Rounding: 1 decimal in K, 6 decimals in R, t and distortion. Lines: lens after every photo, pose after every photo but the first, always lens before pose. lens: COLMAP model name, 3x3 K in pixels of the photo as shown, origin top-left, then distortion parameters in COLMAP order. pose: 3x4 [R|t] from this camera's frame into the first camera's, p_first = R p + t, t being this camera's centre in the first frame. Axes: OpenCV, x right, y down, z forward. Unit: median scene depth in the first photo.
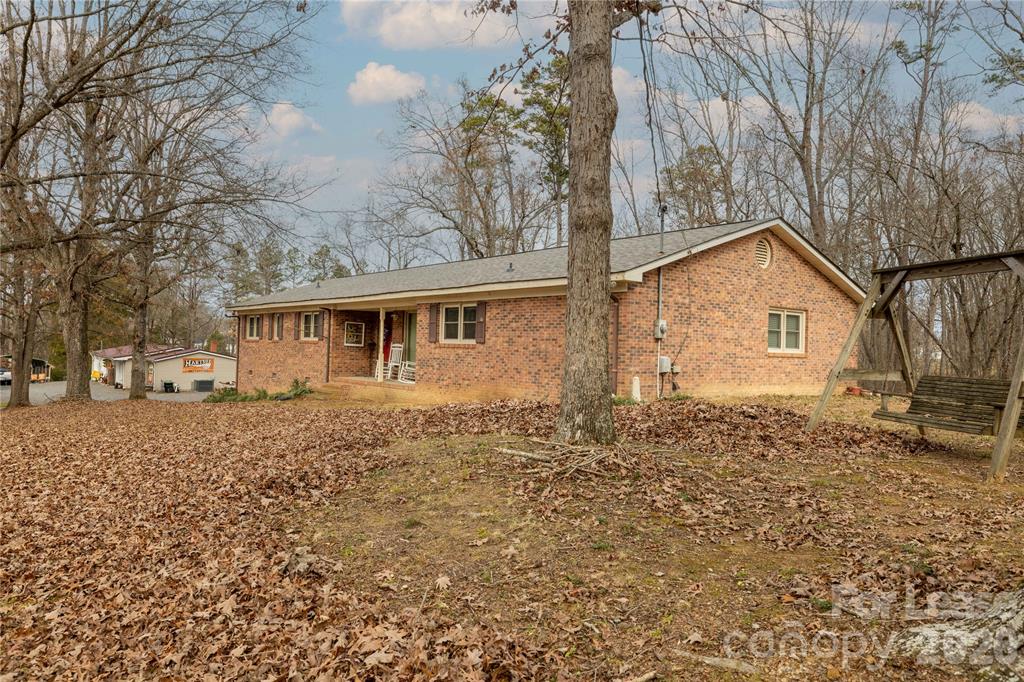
lens RADIAL K [[708.7, 0, 511.7], [0, 708.7, 340.6], [0, 0, 1]] dist [0.010197, 0.001042]
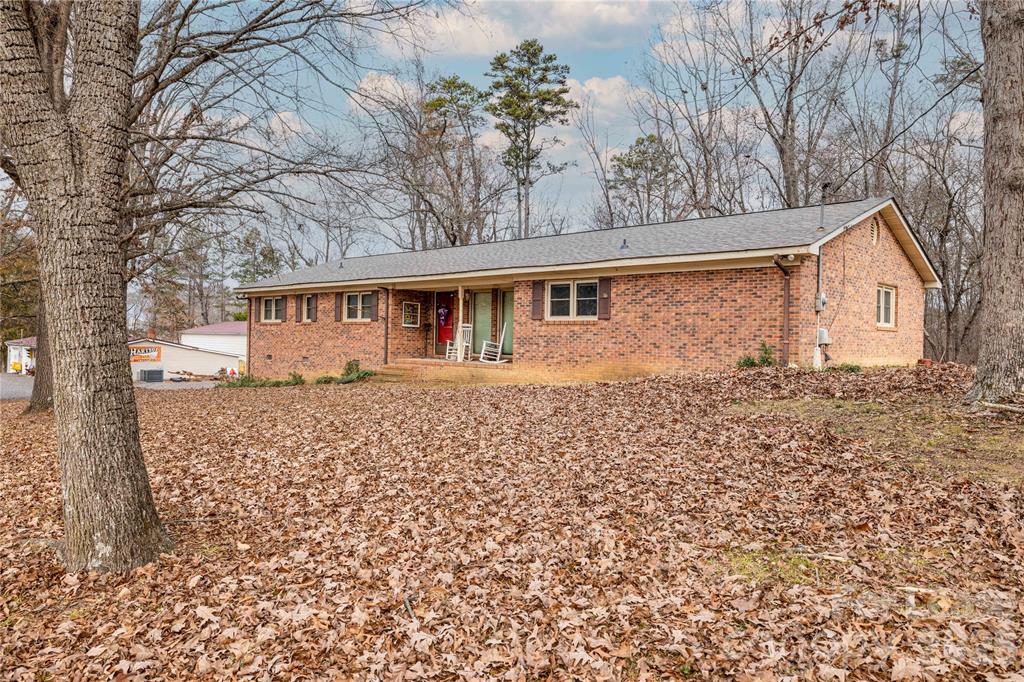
lens RADIAL K [[708.7, 0, 511.7], [0, 708.7, 336.9], [0, 0, 1]] dist [0.010197, 0.001042]
pose [[0.990246, -0.009321, 0.139018, -0.283265], [0.007730, 0.999898, 0.011980, 0.014095], [-0.139116, -0.010789, 0.990217, 0.026516]]
